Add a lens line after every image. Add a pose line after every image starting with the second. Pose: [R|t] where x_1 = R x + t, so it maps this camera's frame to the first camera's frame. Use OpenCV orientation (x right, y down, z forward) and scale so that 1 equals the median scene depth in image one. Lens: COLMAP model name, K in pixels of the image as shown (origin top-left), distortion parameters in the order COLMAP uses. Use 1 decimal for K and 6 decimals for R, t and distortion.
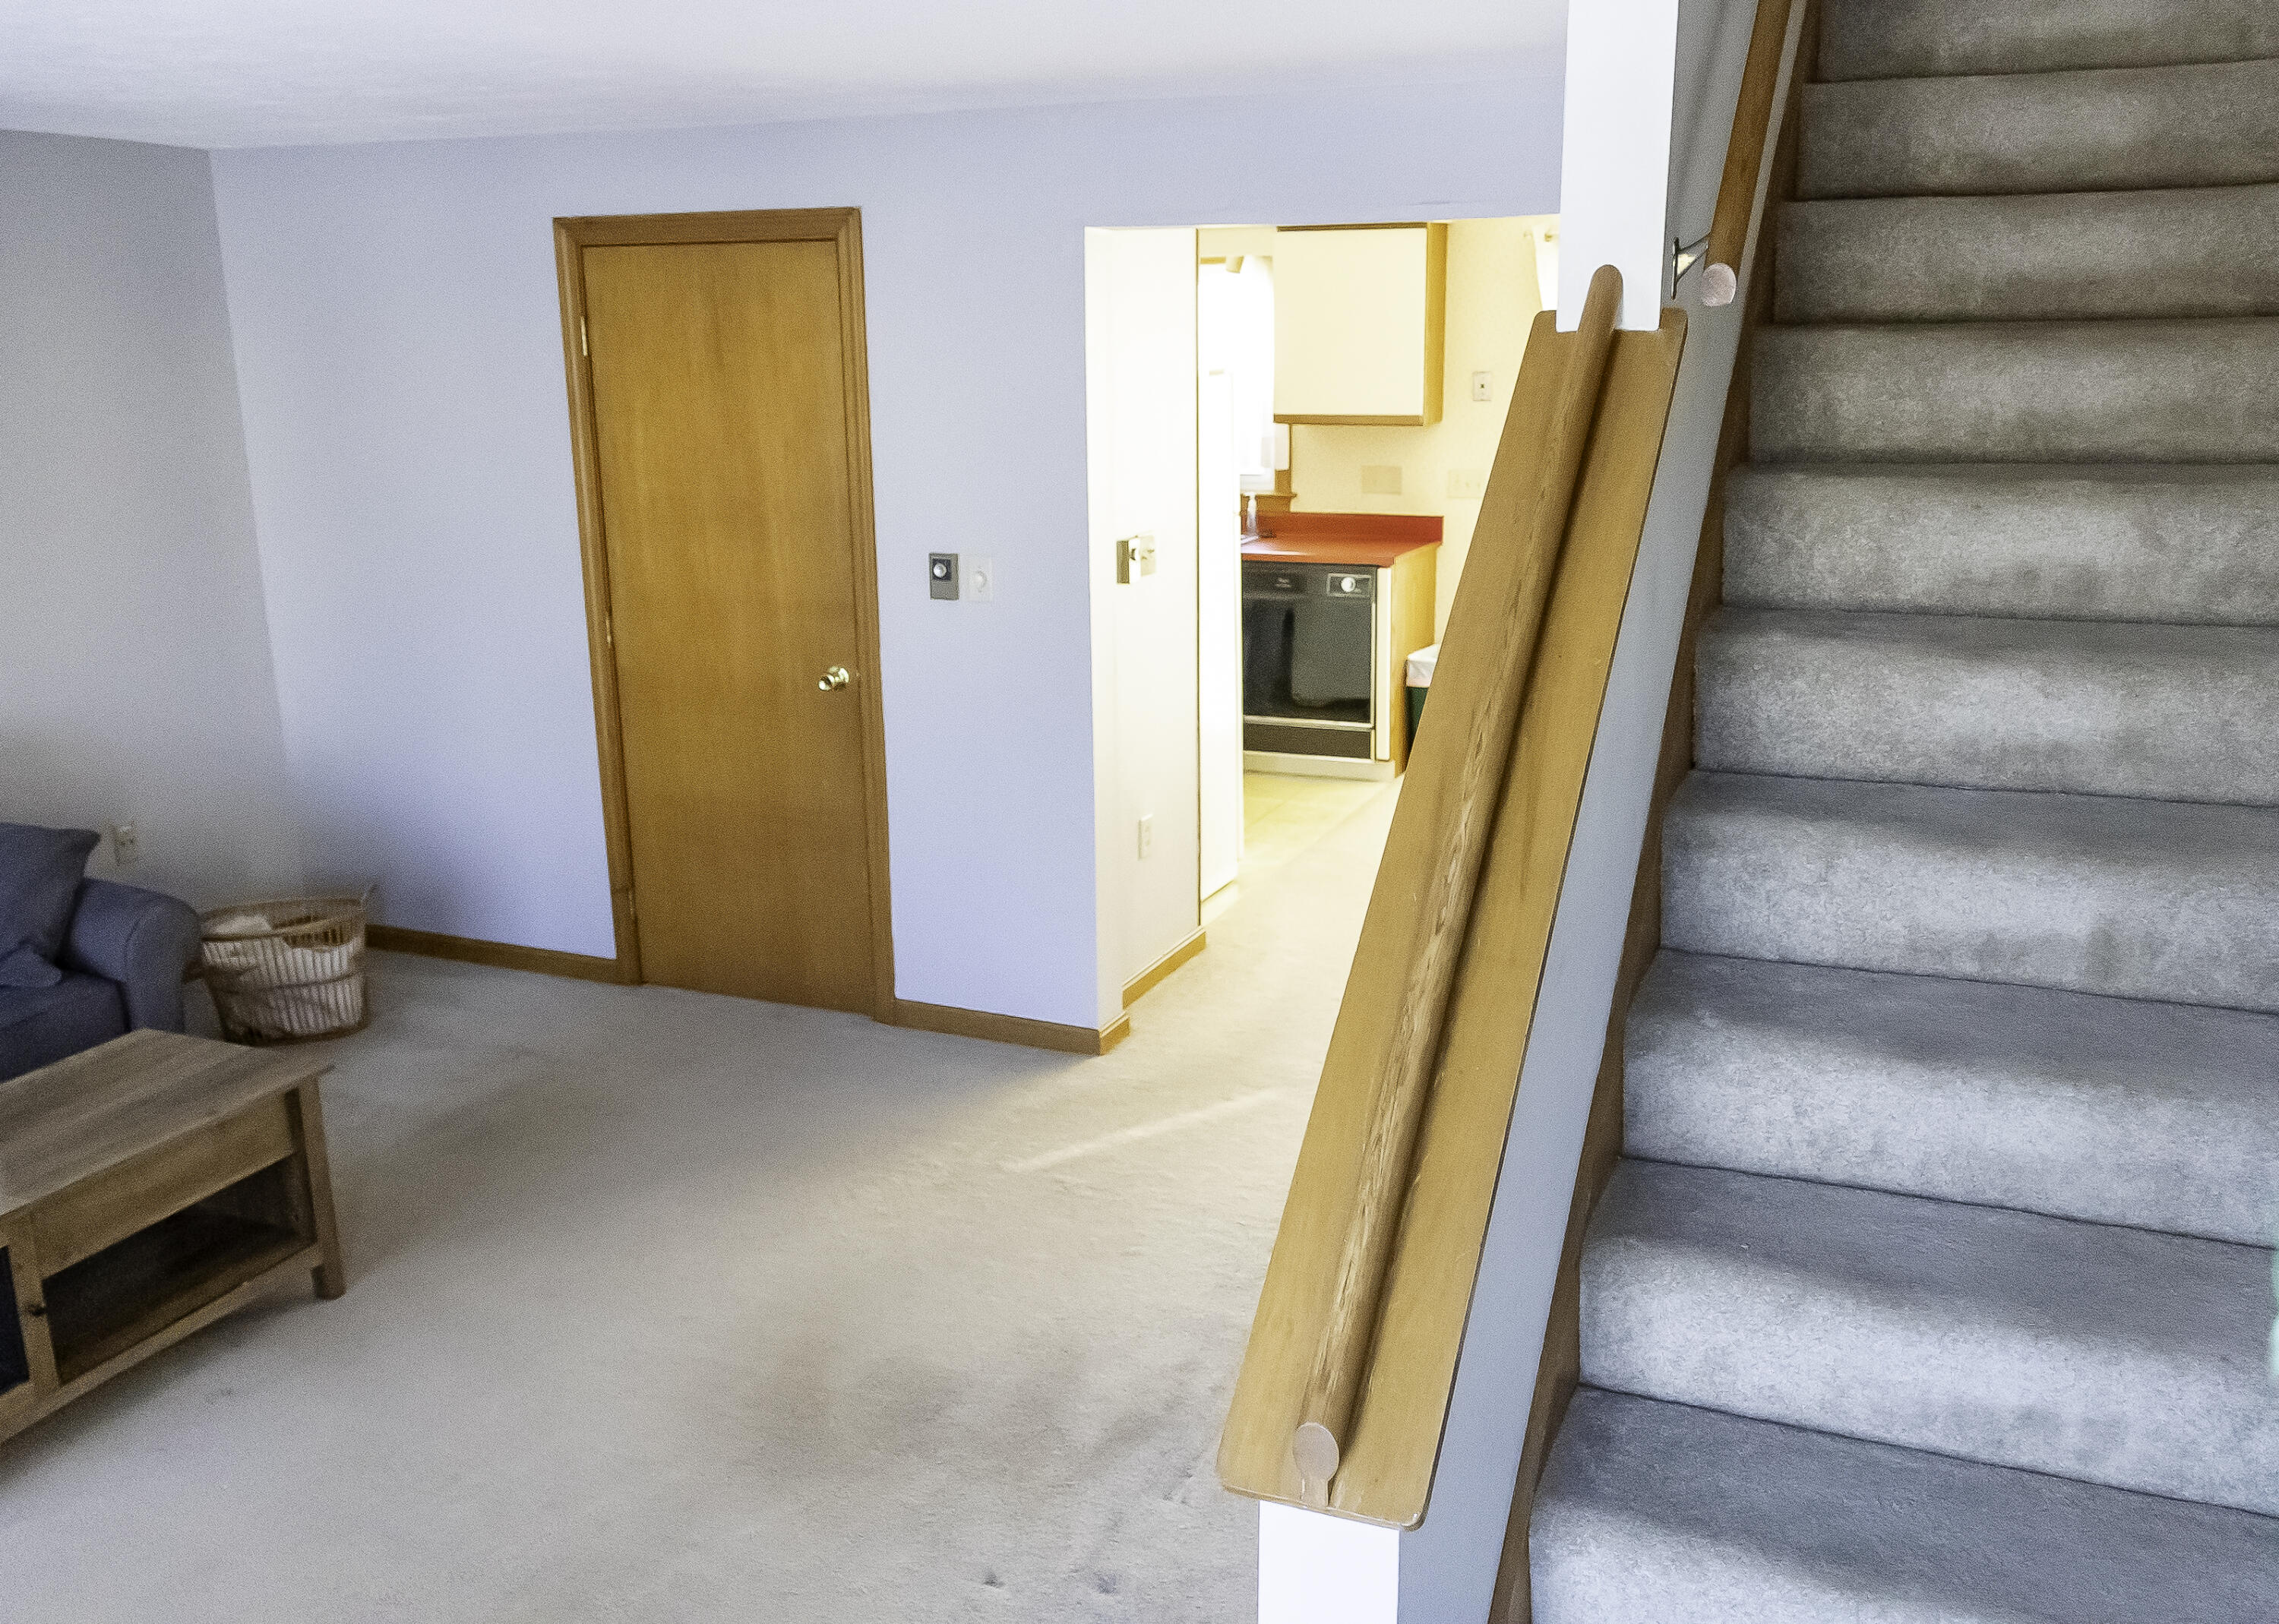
lens RADIAL K [[1985.6, 0, 1118.6], [0, 1985.6, 811.2], [0, 0, 1]] dist [-0.004981, -0.004873]
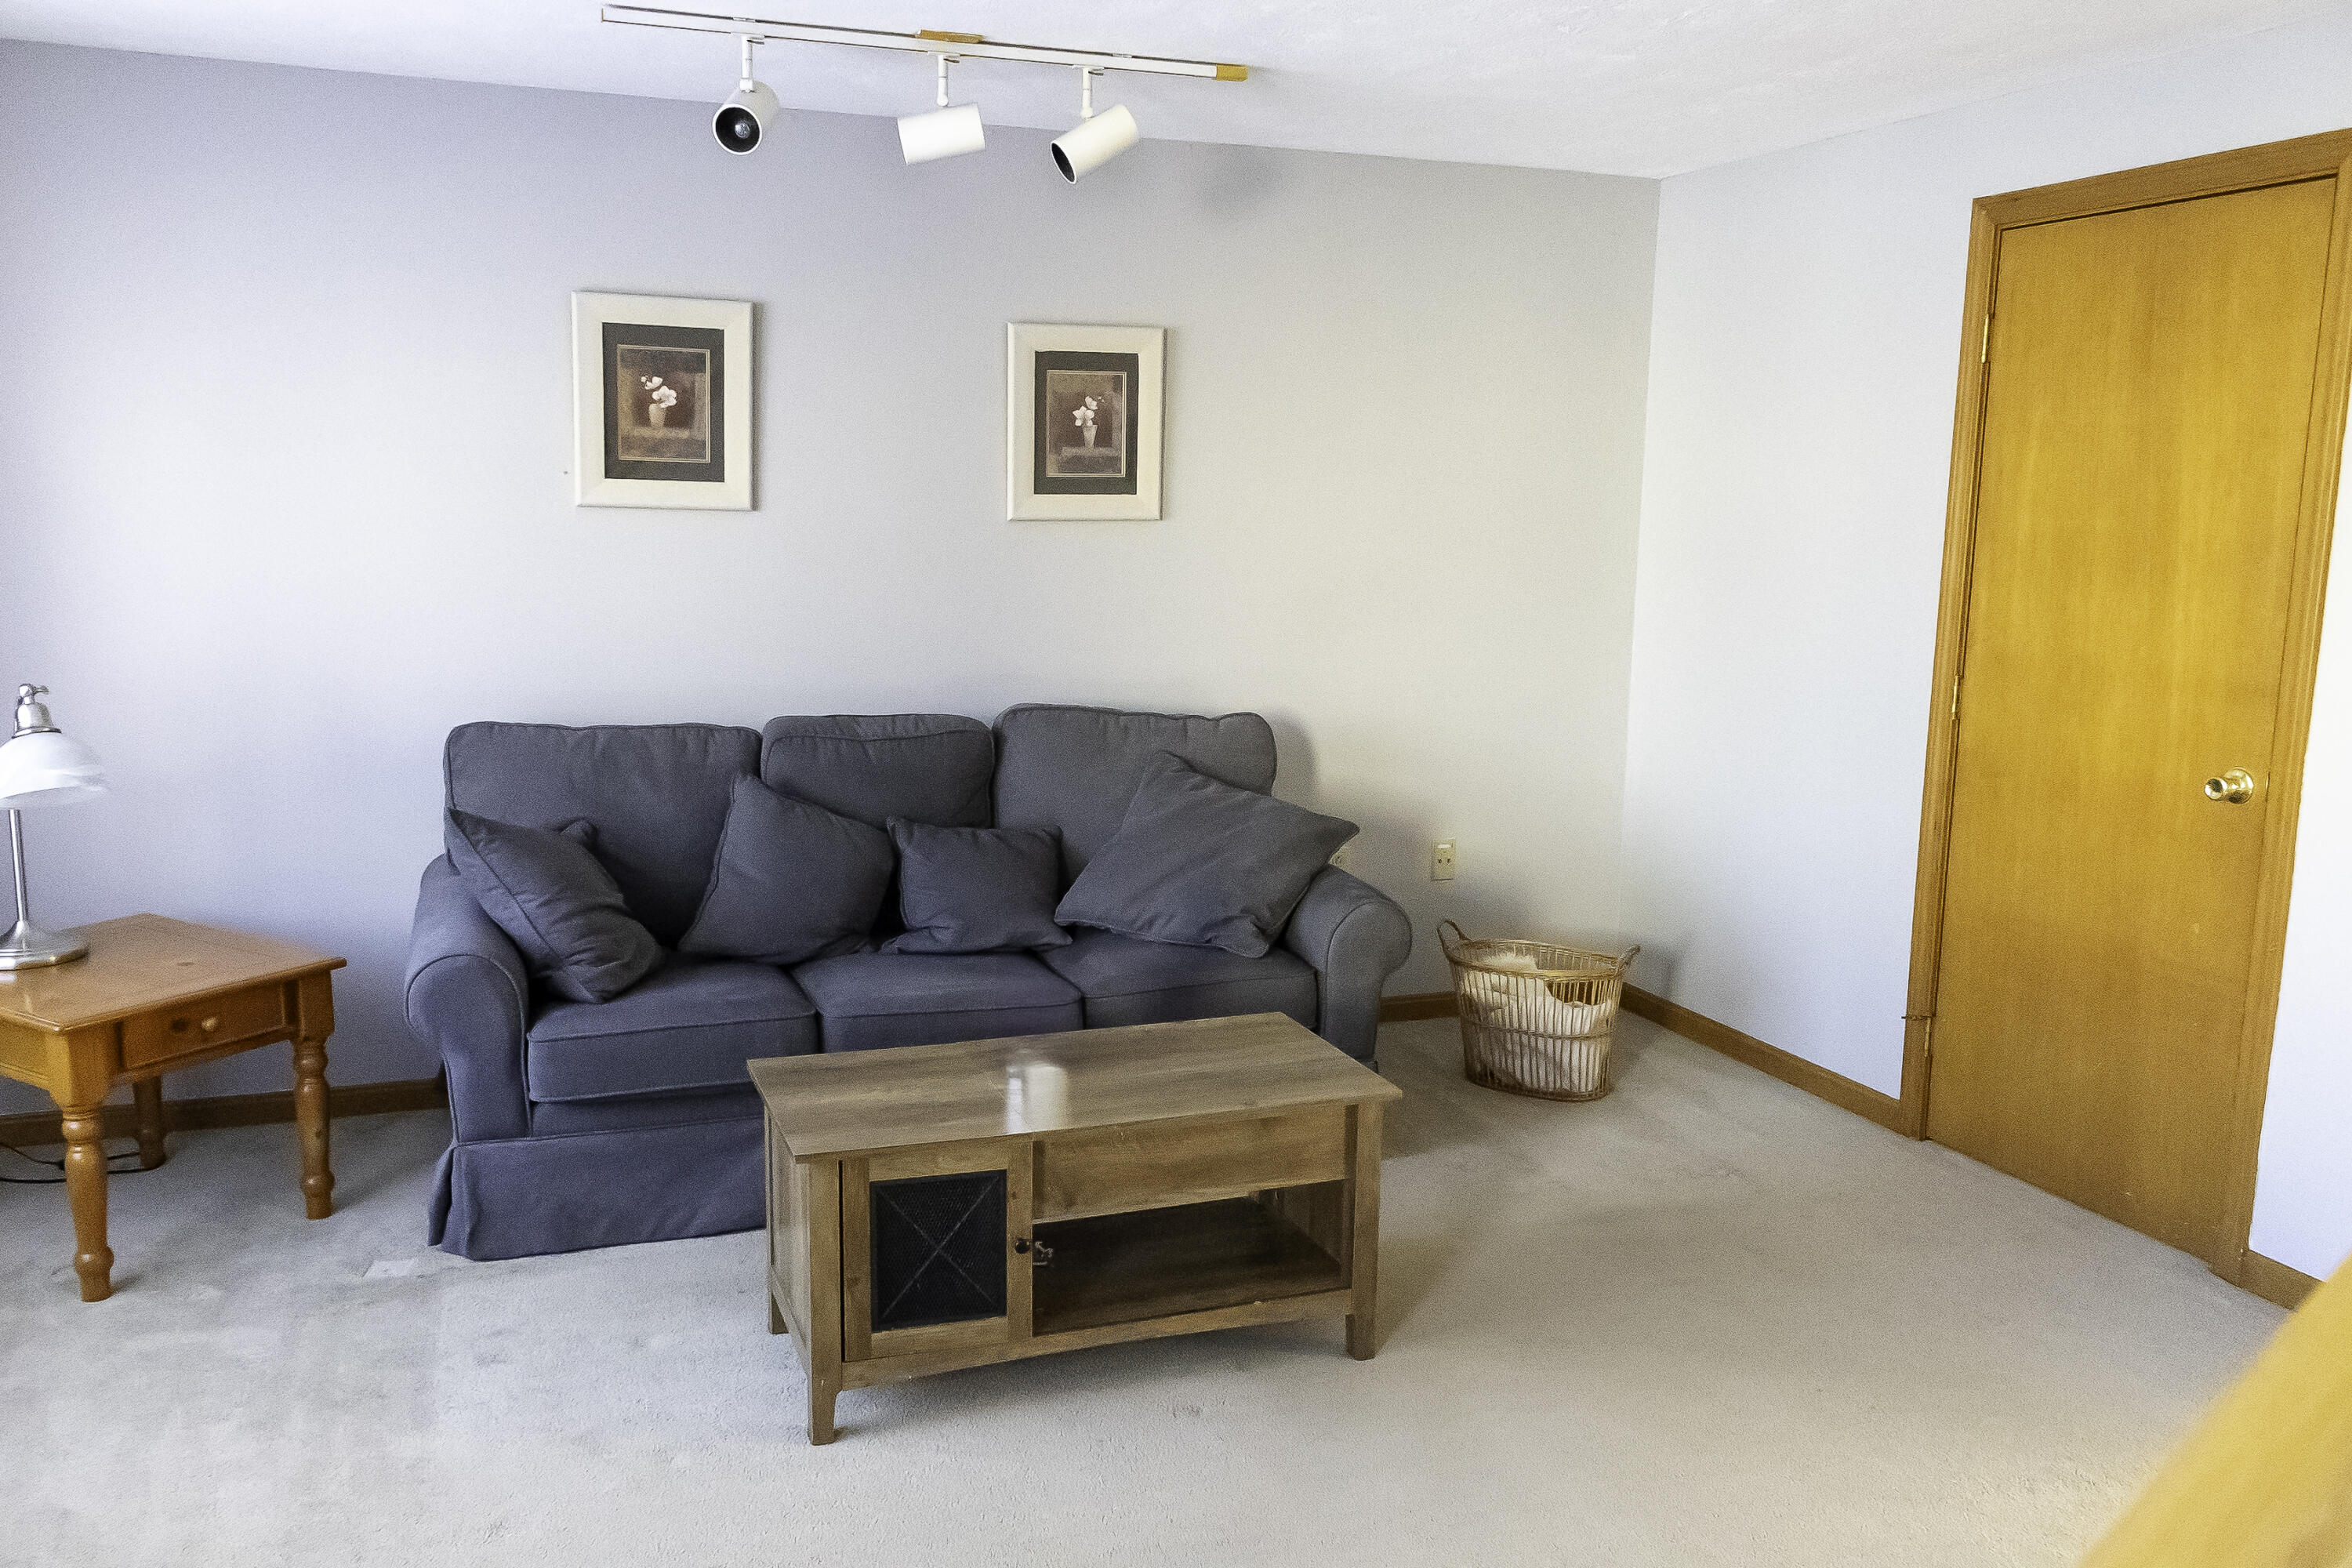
lens RADIAL K [[1884.1, 0, 1171.4], [0, 1884.1, 795.3], [0, 0, 1]] dist [0.009875, -0.026019]
pose [[0.687071, 0.136937, -0.713570, 0.079663], [-0.203197, 0.979107, -0.007757, 0.019631], [0.697599, 0.150325, 0.700541, 0.242351]]
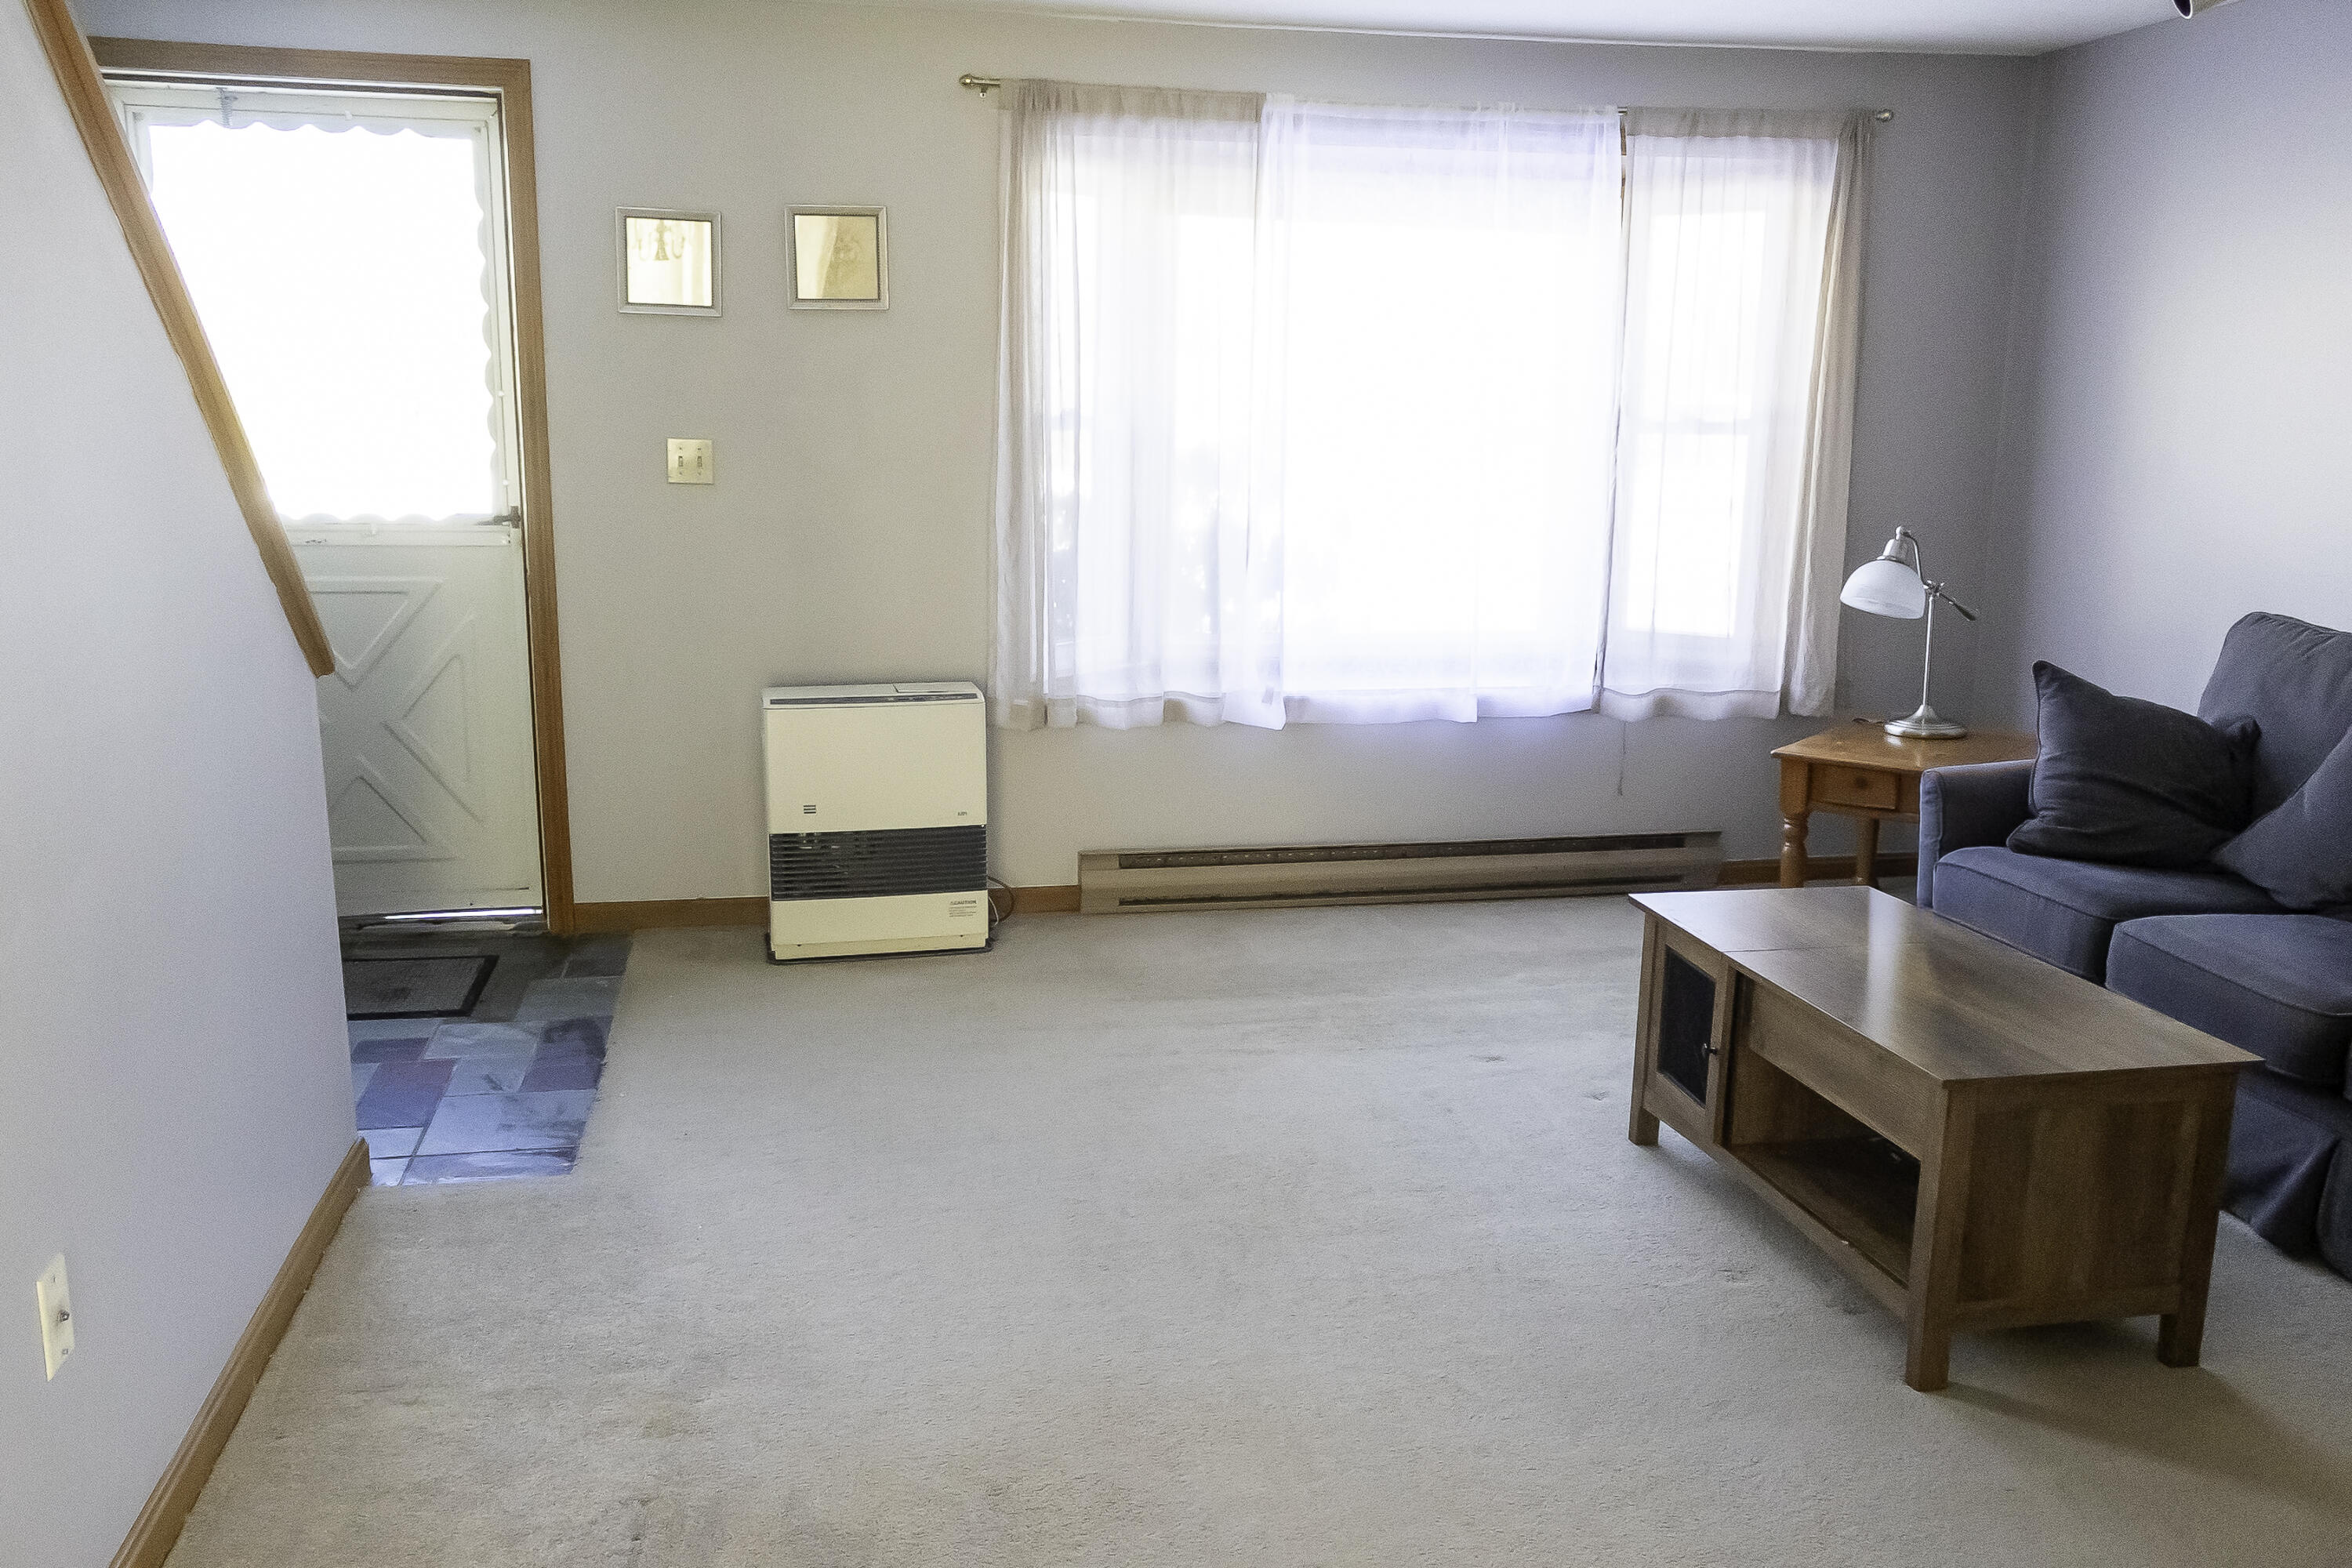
lens RADIAL K [[1884.1, 0, 1171.1], [0, 1884.1, 790.0], [0, 0, 1]] dist [0.009875, -0.026019]
pose [[-0.816621, 0.125488, -0.563367, 0.152019], [-0.141339, 0.902882, 0.405990, -0.152707], [0.559601, 0.411165, -0.719576, 0.950324]]
